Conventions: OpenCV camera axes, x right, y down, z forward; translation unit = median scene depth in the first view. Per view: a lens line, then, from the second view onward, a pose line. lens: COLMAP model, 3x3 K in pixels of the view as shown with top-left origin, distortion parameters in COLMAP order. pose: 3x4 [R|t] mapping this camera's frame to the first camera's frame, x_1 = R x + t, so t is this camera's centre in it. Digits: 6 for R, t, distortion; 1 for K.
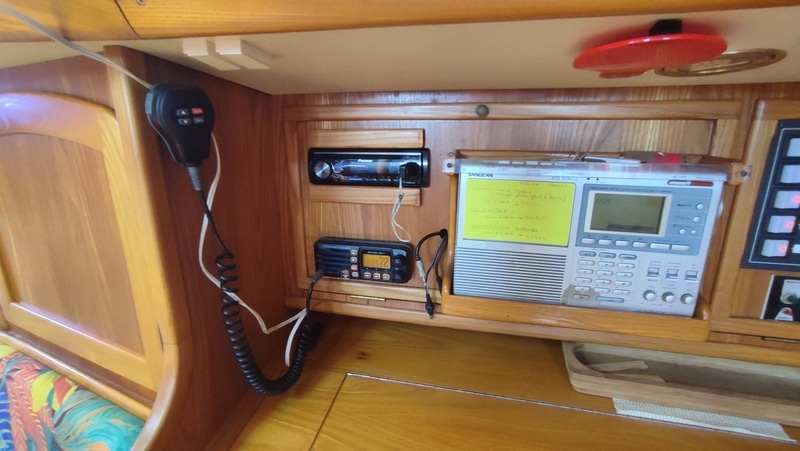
lens RADIAL K [[368.6, 0, 402.5], [0, 368.6, 219.9], [0, 0, 1]] dist [-0.039925, 0.024166]
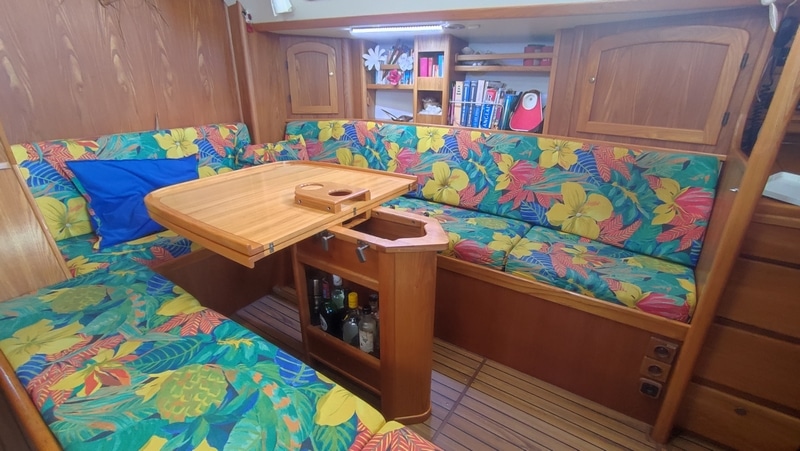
lens RADIAL K [[368.6, 0, 402.5], [0, 368.6, 219.9], [0, 0, 1]] dist [-0.039925, 0.024166]
pose [[0.933322, 0.135837, -0.332352, -1.763292], [-0.097157, 0.986685, 0.130433, 0.890636], [0.345645, -0.089446, 0.934093, -2.274710]]
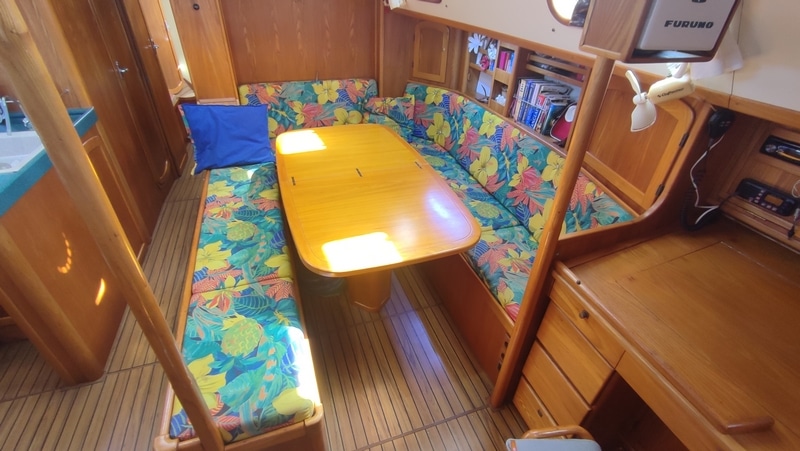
lens RADIAL K [[375.2, 0, 402.4], [0, 375.2, 220.9], [0, 0, 1]] dist [-0.051460, 0.037221]
pose [[0.537957, 0.488601, -0.686929, 0.319524], [-0.254641, 0.871010, 0.420117, -0.139280], [0.803592, -0.051085, 0.592984, -2.086930]]
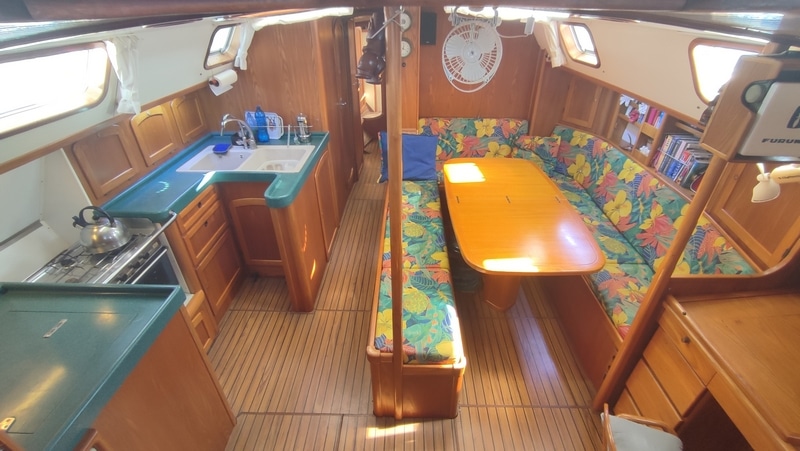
lens RADIAL K [[363.8, 0, 403.3], [0, 363.8, 221.5], [0, 0, 1]] dist [-0.037016, 0.024243]
pose [[0.212044, 0.522615, -0.825779, 0.987286], [-0.250190, 0.845864, 0.471083, -0.500436], [0.944692, 0.106712, 0.310114, -2.887934]]
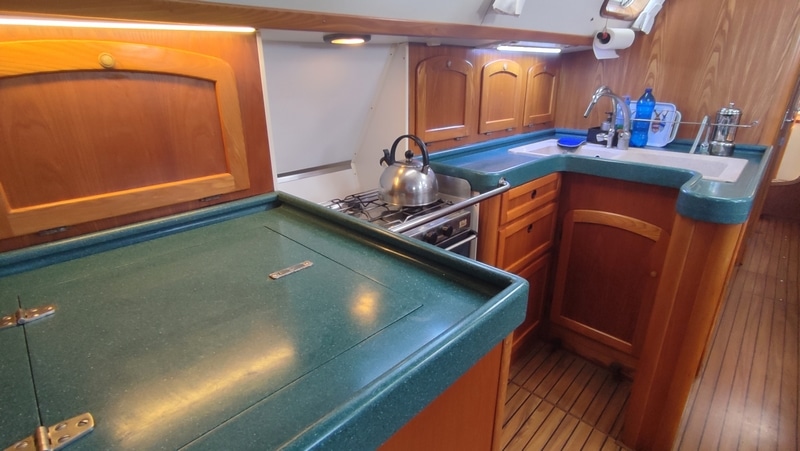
lens RADIAL K [[389.8, 0, 399.5], [0, 389.8, 222.7], [0, 0, 1]] dist [-0.043979, 0.029757]
pose [[-0.505515, 0.304653, -0.807243, -0.358597], [-0.215123, 0.861540, 0.459860, 1.089914], [0.835570, 0.406122, -0.369984, -3.576805]]
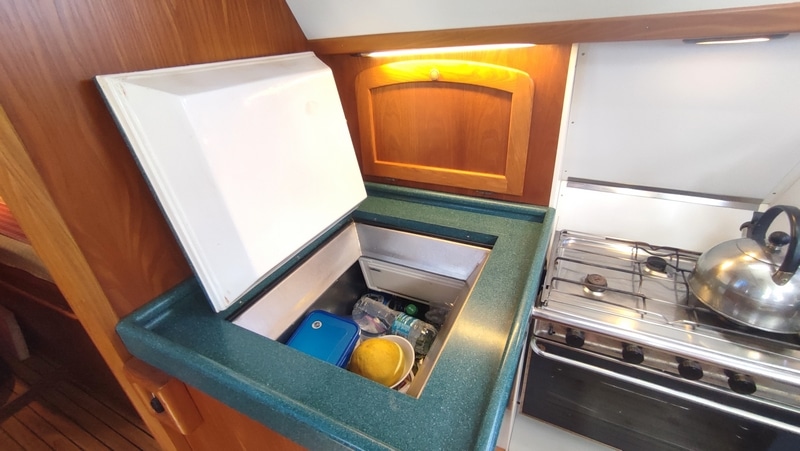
lens RADIAL K [[368.6, 0, 402.5], [0, 368.6, 219.9], [0, 0, 1]] dist [-0.039925, 0.024166]
pose [[-0.974818, -0.055654, 0.215947, -1.447526], [0.106765, 0.733693, 0.671041, 0.740369], [-0.195785, 0.677199, -0.709275, -3.438268]]
